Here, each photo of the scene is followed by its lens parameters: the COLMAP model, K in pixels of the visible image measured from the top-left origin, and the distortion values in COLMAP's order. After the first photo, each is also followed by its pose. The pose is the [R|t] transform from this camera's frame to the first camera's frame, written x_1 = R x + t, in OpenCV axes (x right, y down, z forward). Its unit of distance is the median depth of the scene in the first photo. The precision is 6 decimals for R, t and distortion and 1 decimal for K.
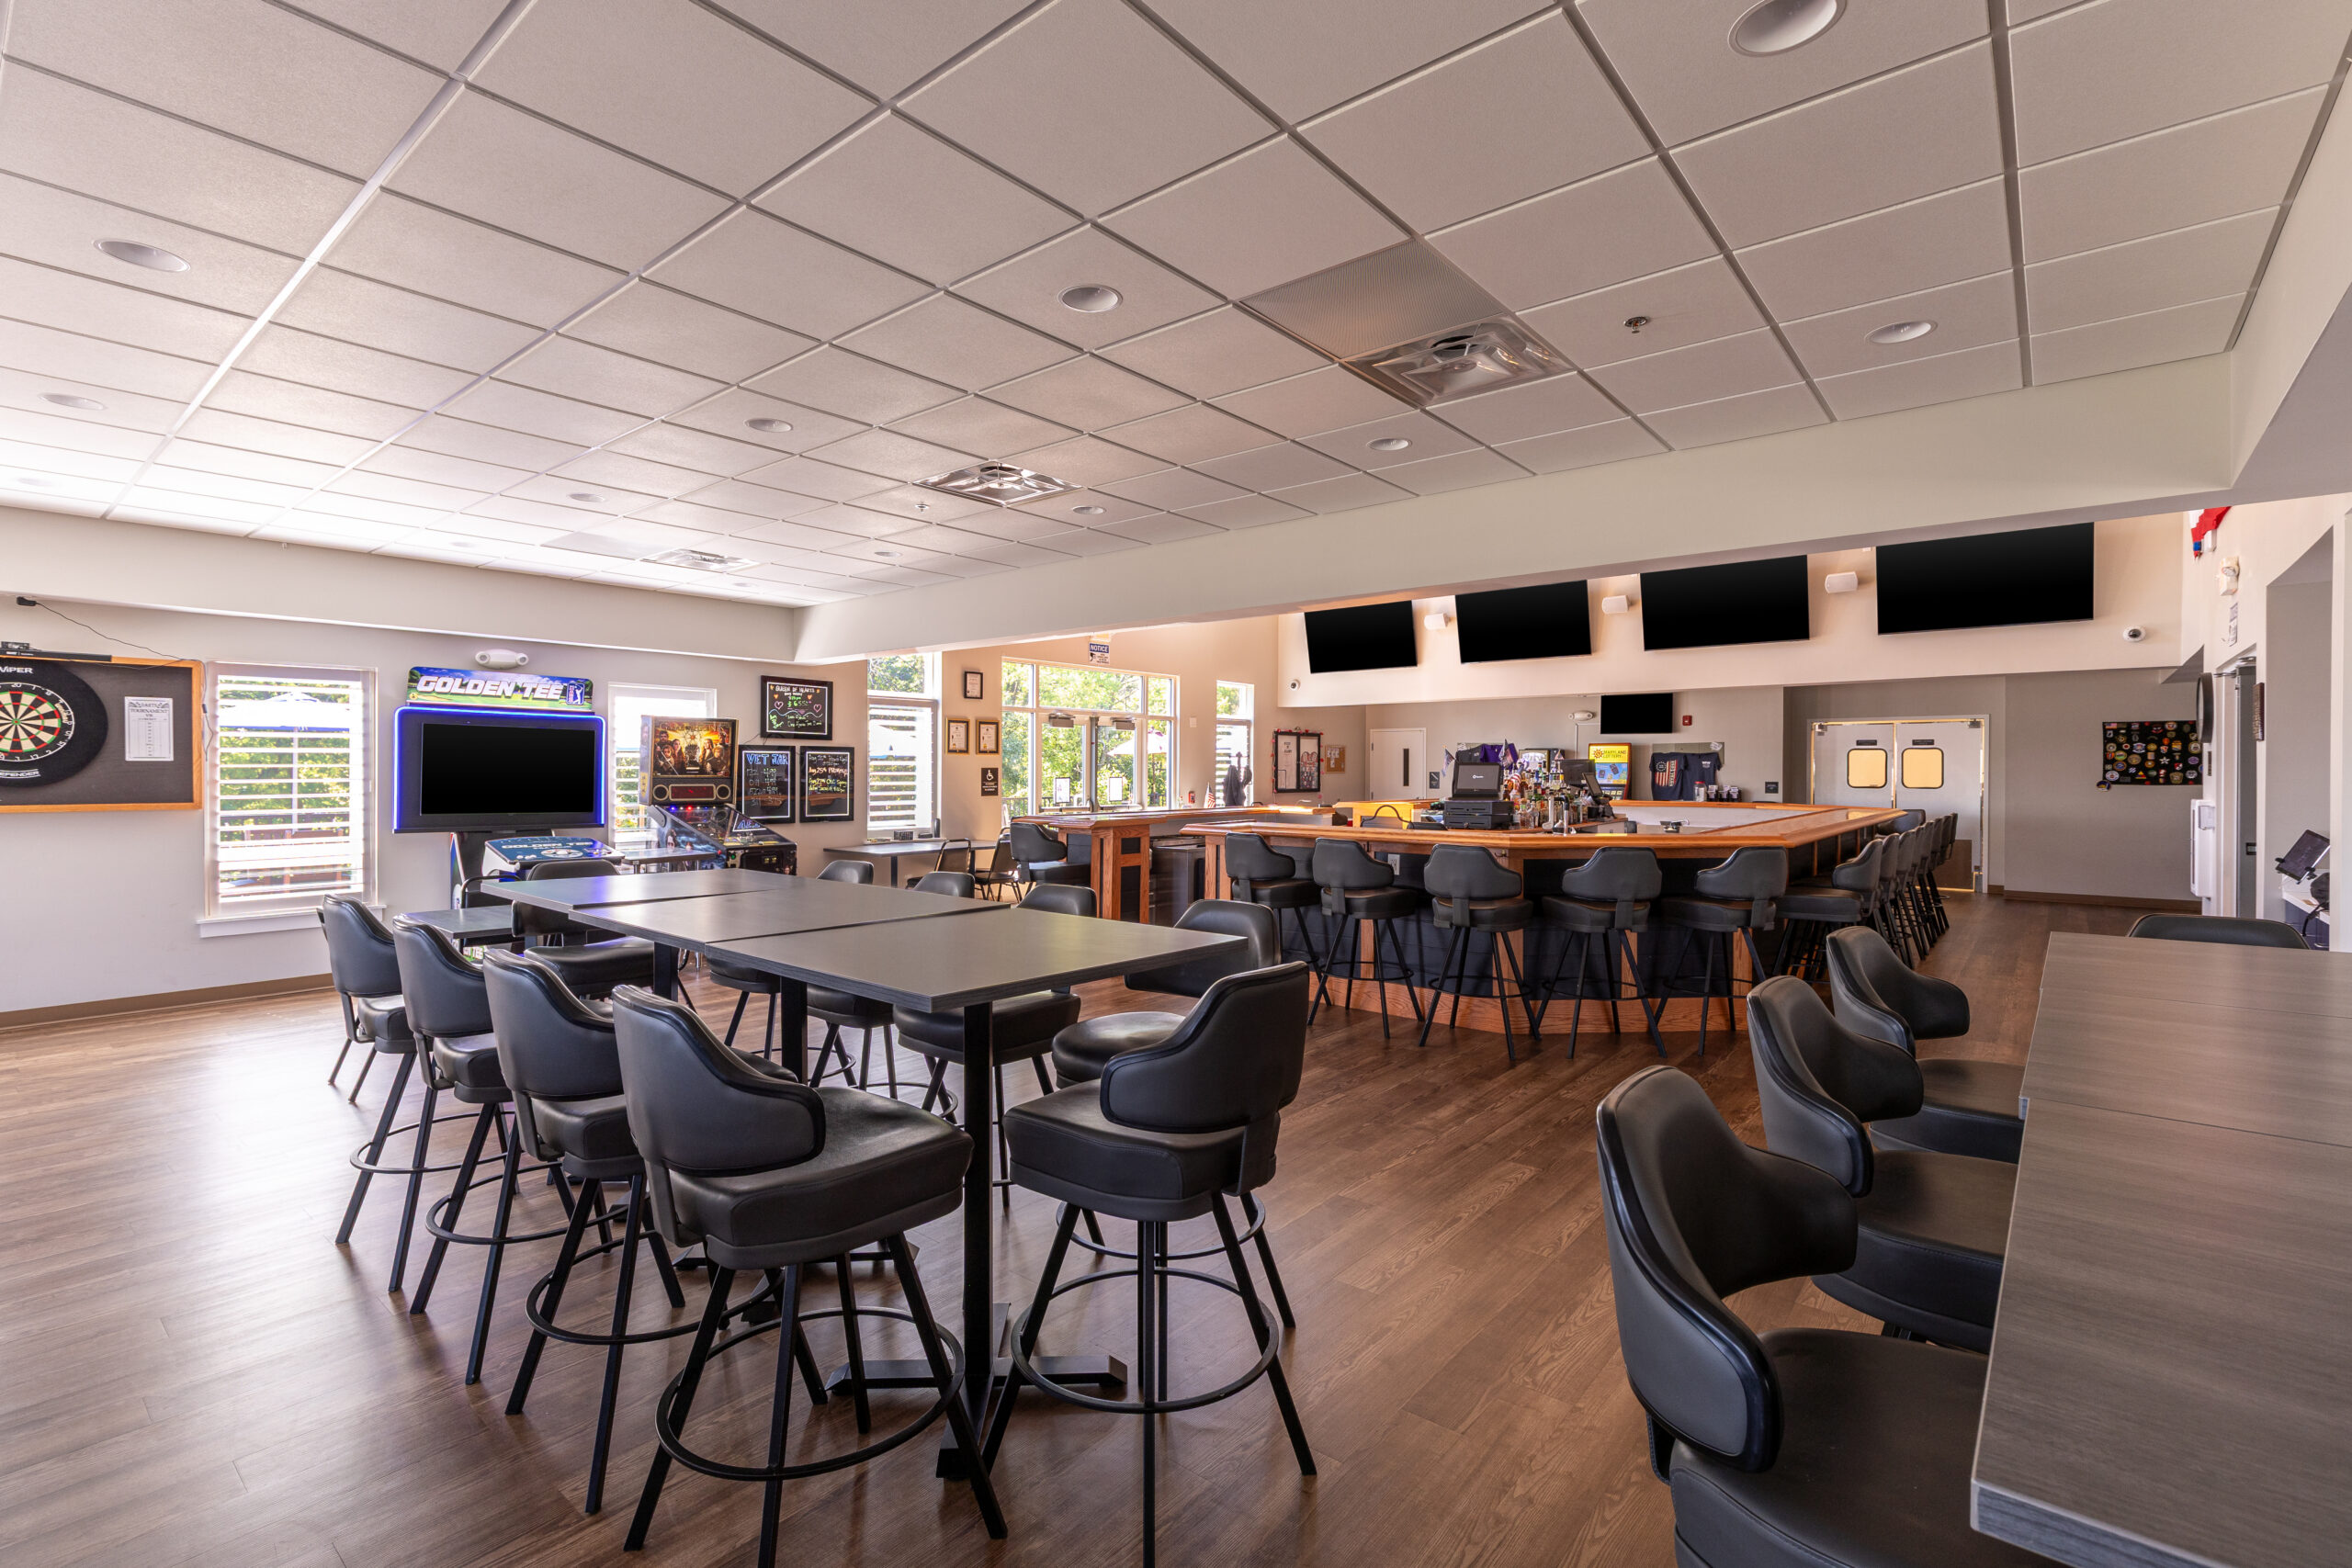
lens RADIAL K [[1043.0, 0, 1136.1], [0, 1043.0, 787.1], [0, 0, 1]] dist [0.010453, -0.000673]
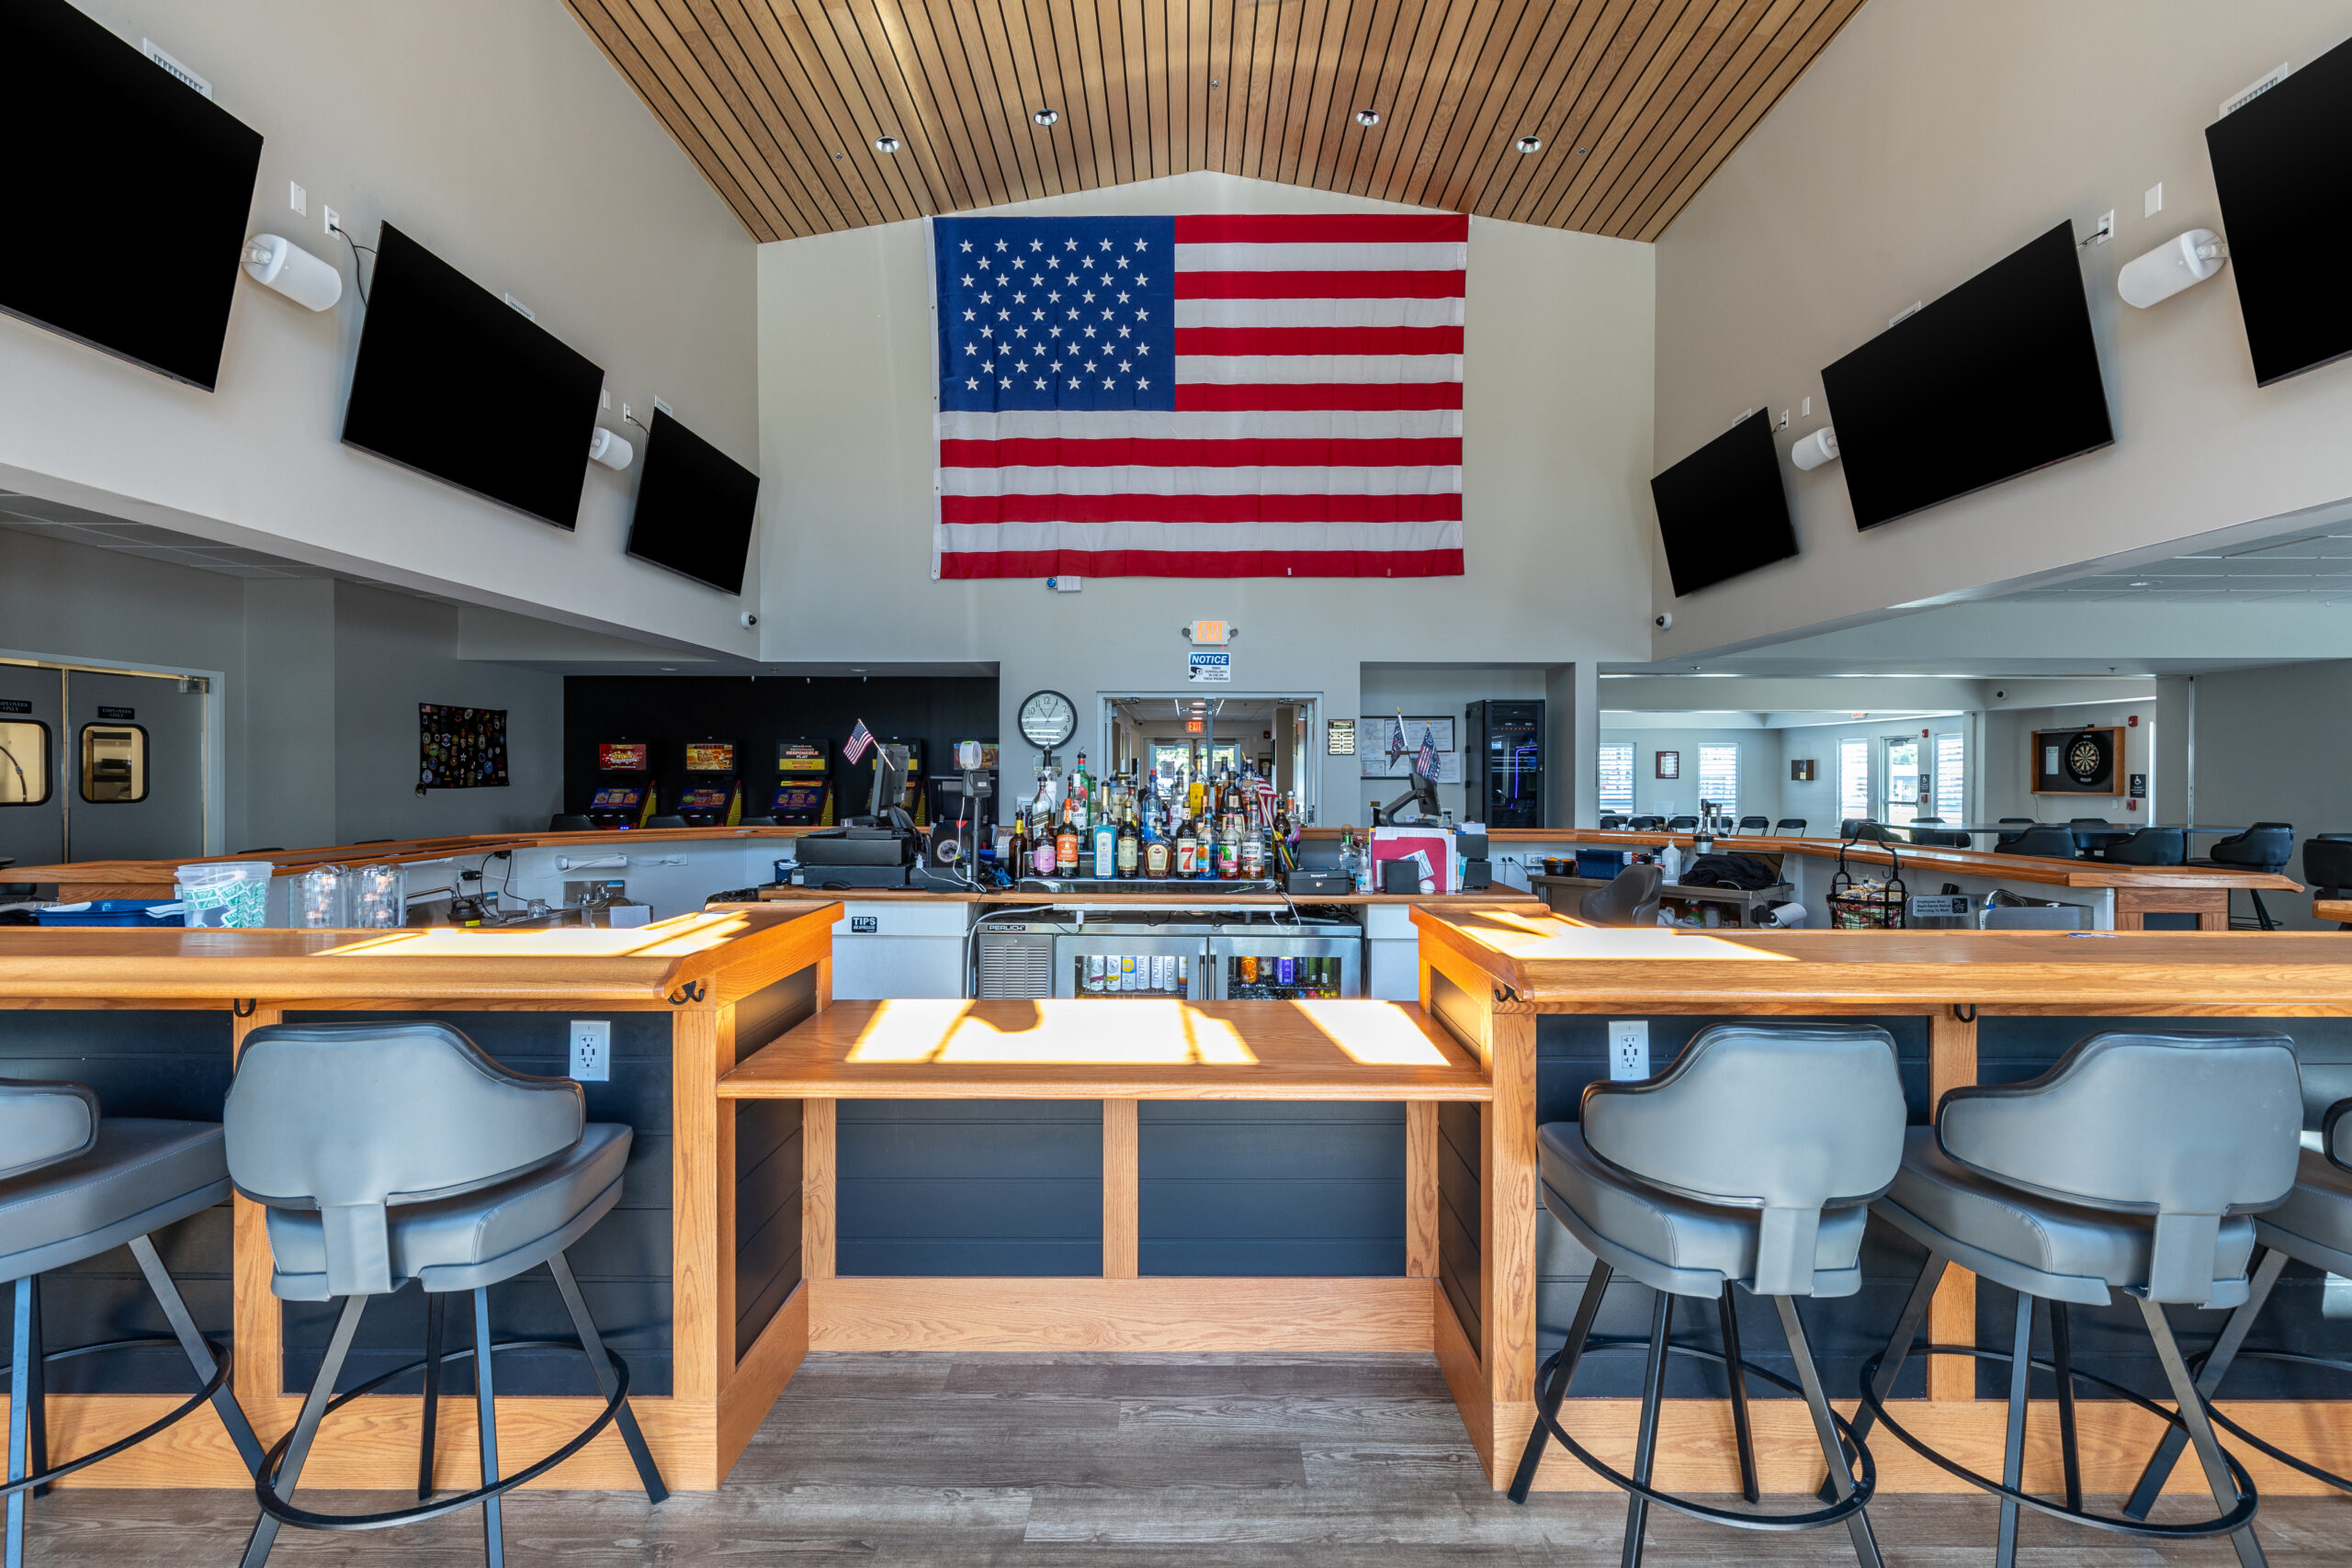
lens RADIAL K [[1043.0, 0, 1179.1], [0, 1043.0, 775.2], [0, 0, 1]] dist [0.010453, -0.000673]
pose [[-0.674246, -0.006598, 0.738477, 0.039298], [0.009543, 0.999799, 0.017646, -0.023534], [-0.738445, 0.018945, -0.674047, 1.322635]]
